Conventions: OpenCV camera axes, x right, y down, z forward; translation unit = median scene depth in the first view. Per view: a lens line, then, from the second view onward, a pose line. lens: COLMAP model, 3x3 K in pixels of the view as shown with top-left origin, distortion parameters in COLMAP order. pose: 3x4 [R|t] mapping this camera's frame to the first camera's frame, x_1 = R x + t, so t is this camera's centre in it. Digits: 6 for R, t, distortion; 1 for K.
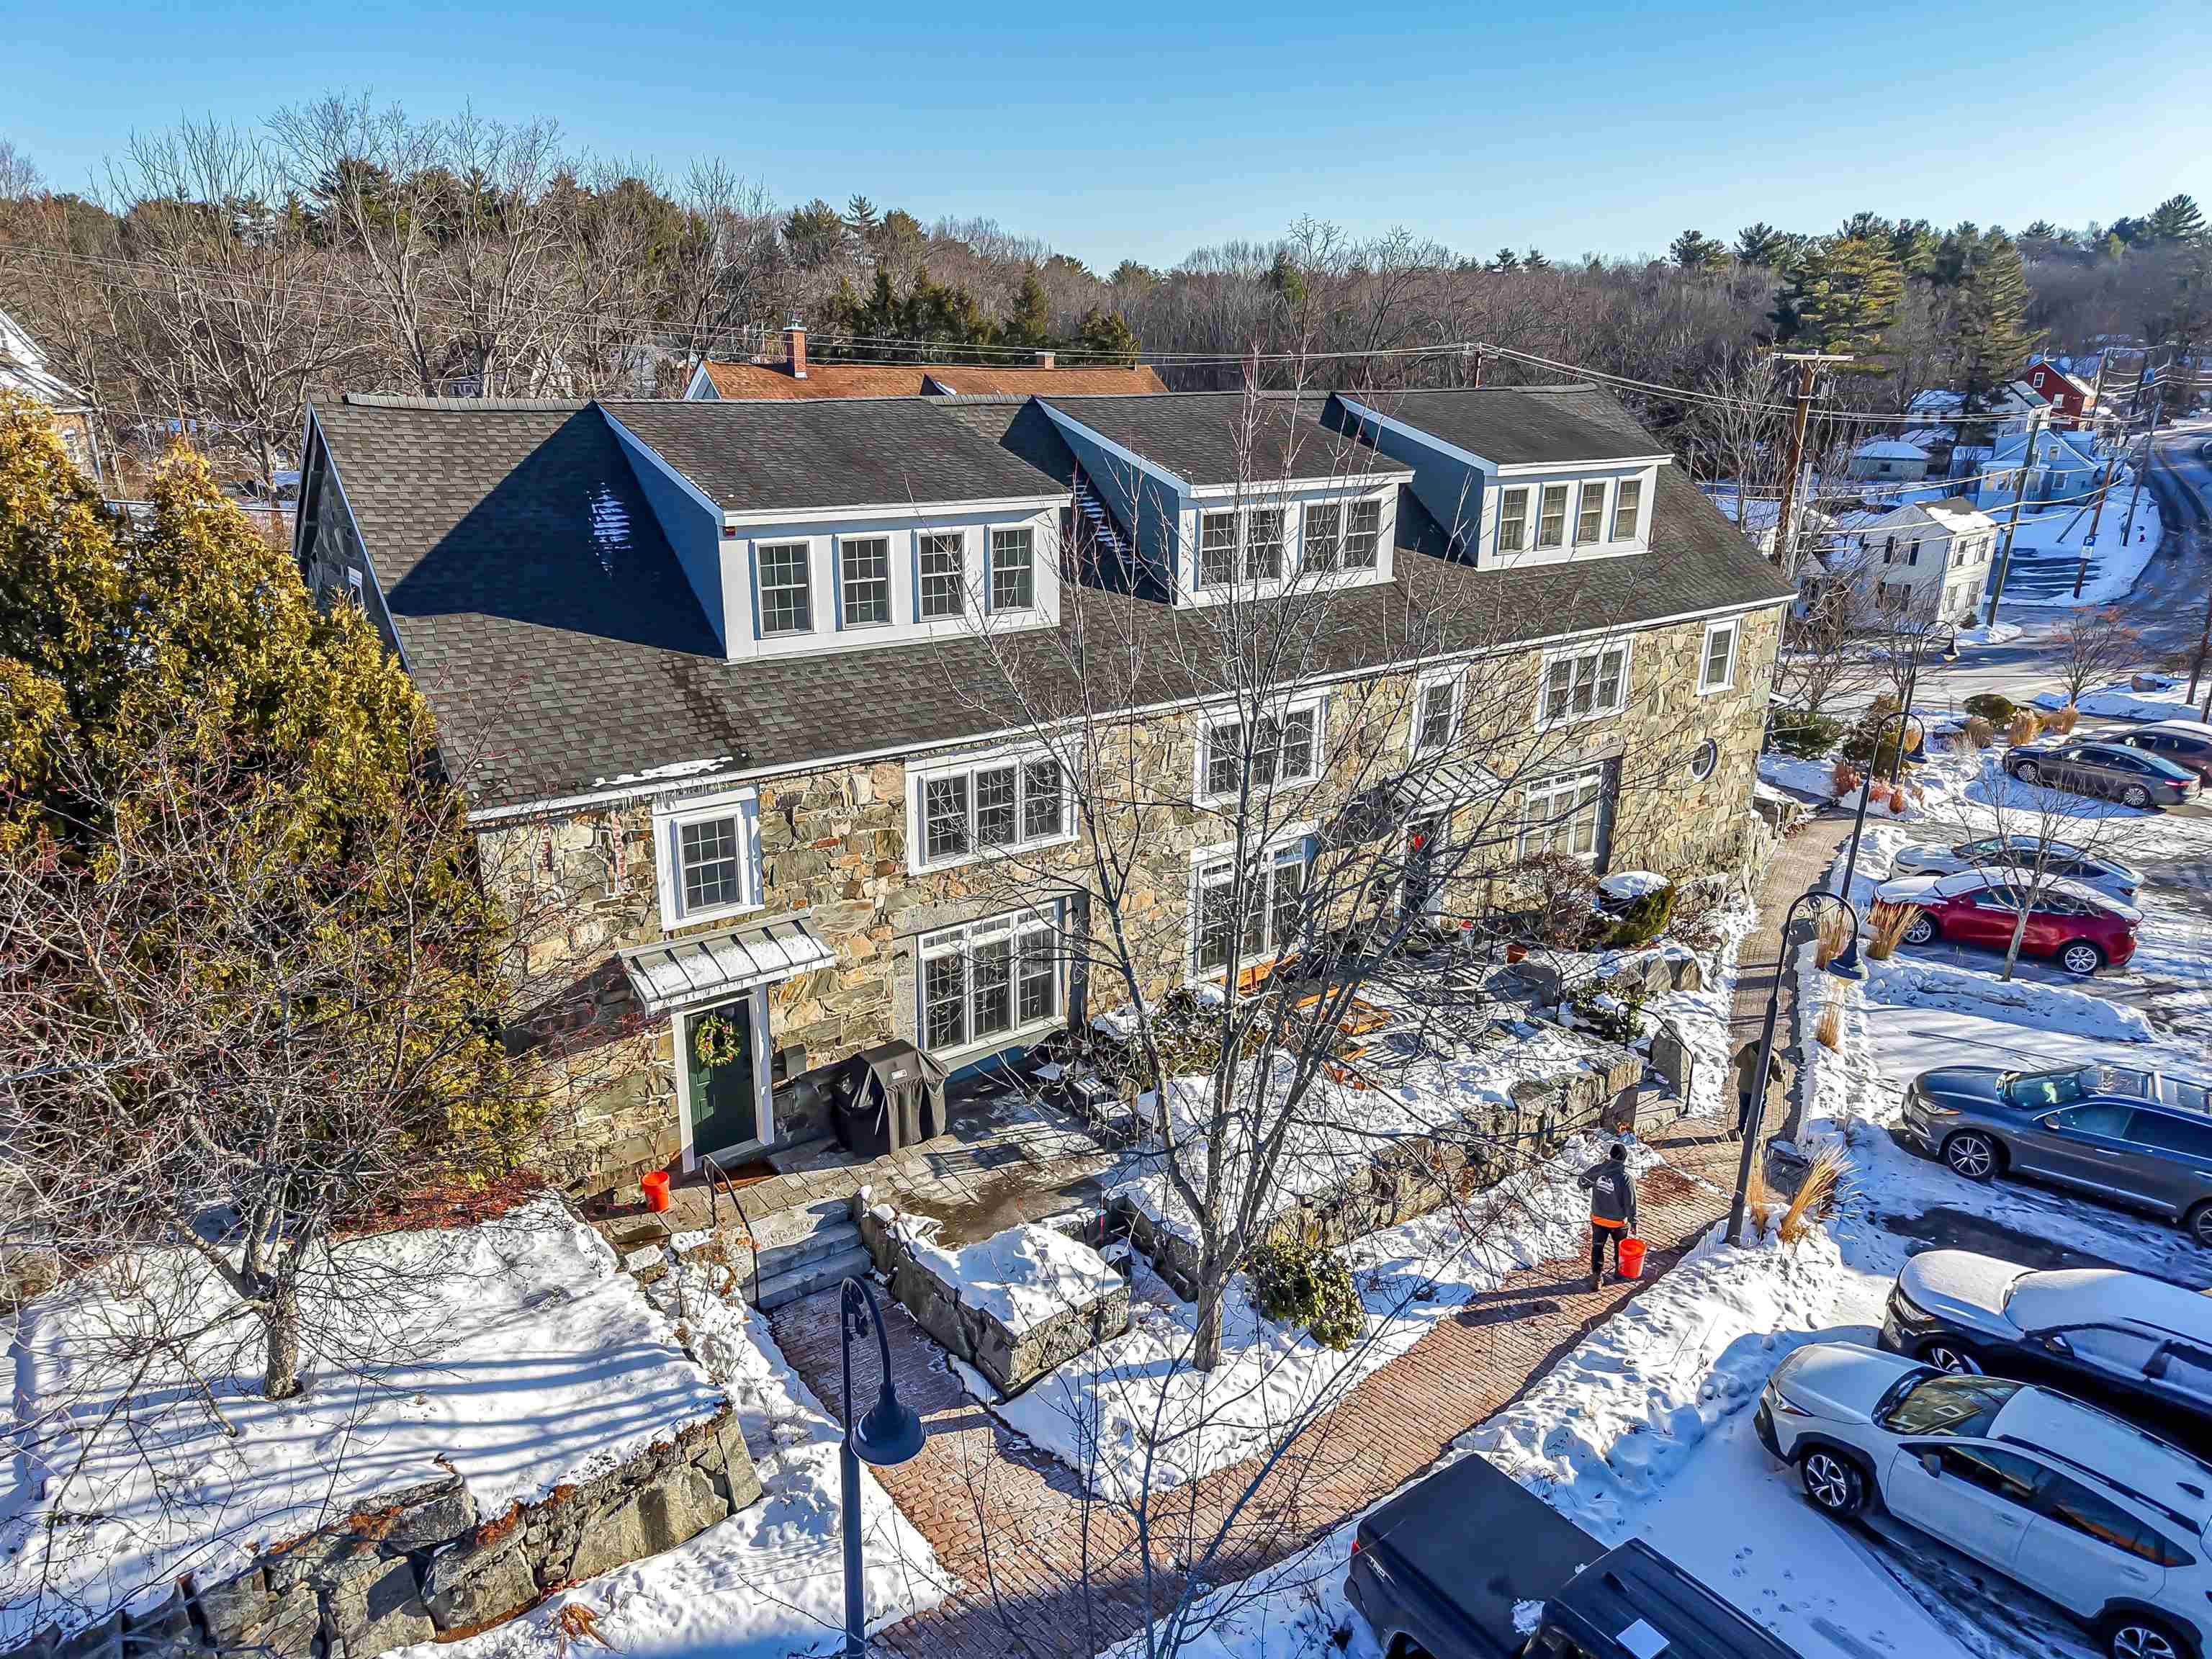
lens RADIAL K [[1466.4, 0, 1106.0], [0, 1466.4, 829.5], [0, 0, 1]] dist [0.103756, -0.187954]
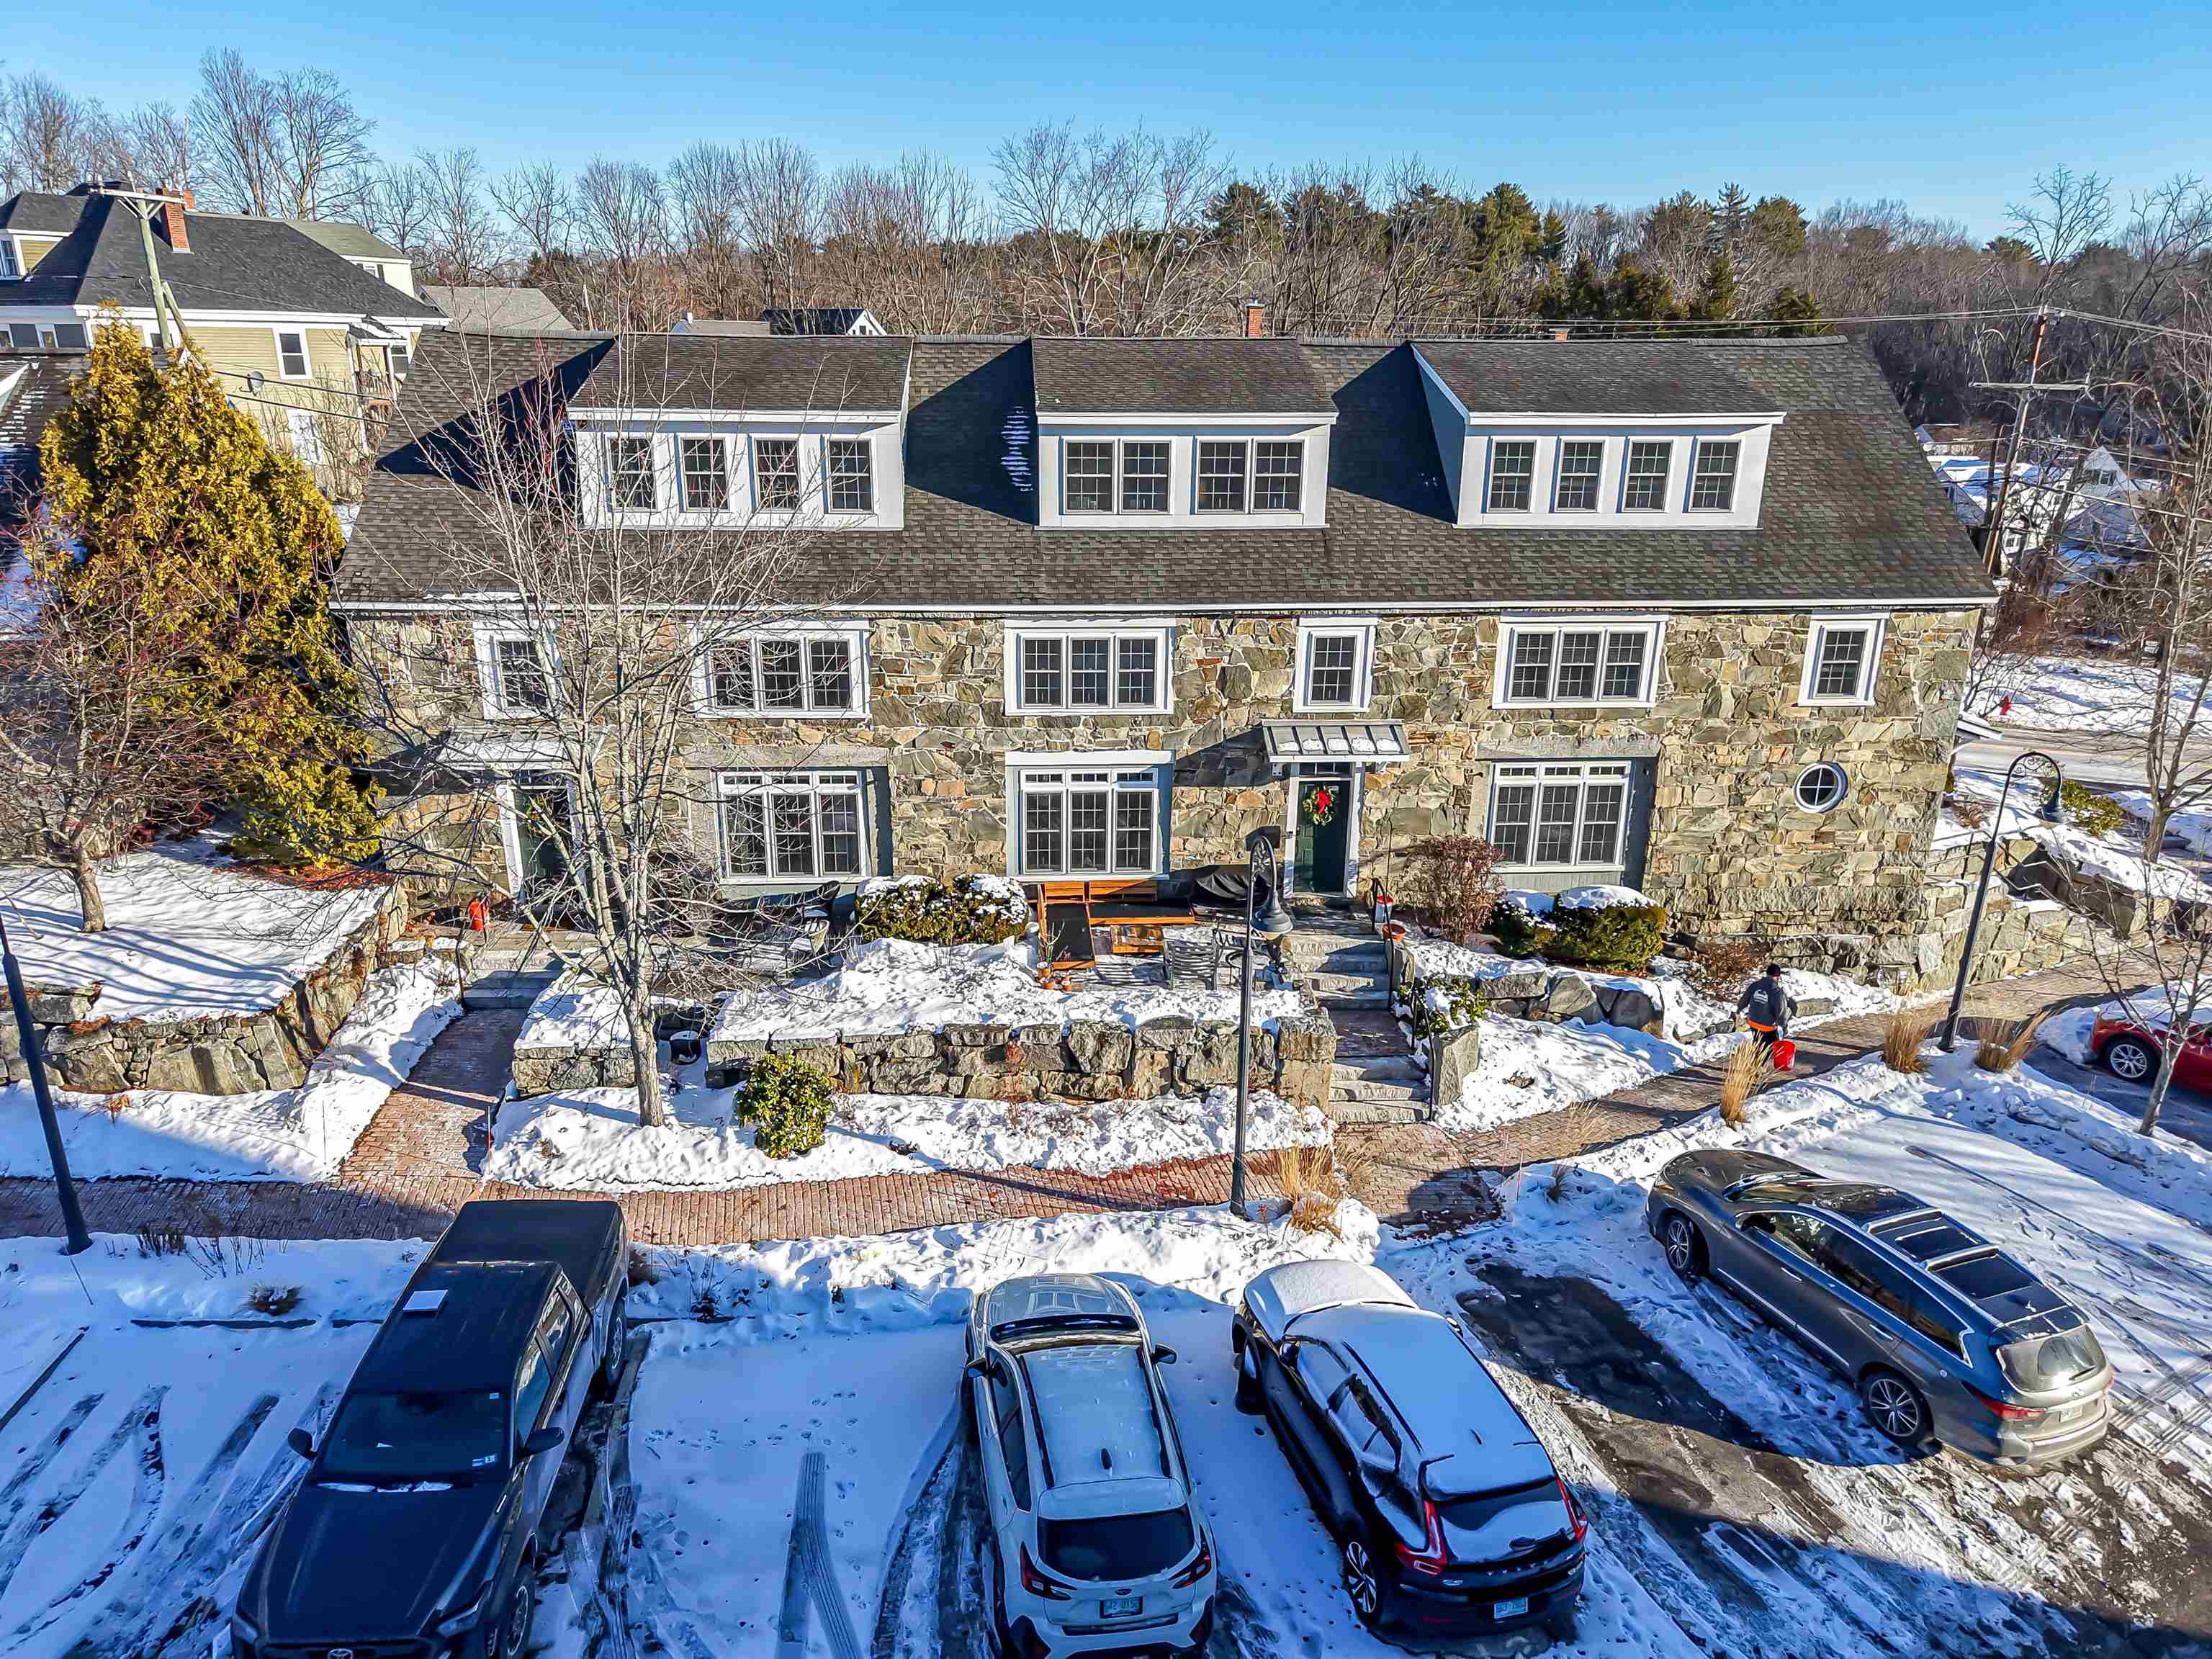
lens RADIAL K [[1466.4, 0, 1106.0], [0, 1466.4, 829.5], [0, 0, 1]] dist [0.103756, -0.187954]
pose [[0.838686, 0.166976, -0.518387, 0.663984], [-0.169511, 0.984594, 0.042896, 0.010932], [0.517564, 0.051896, 0.854069, 0.115116]]
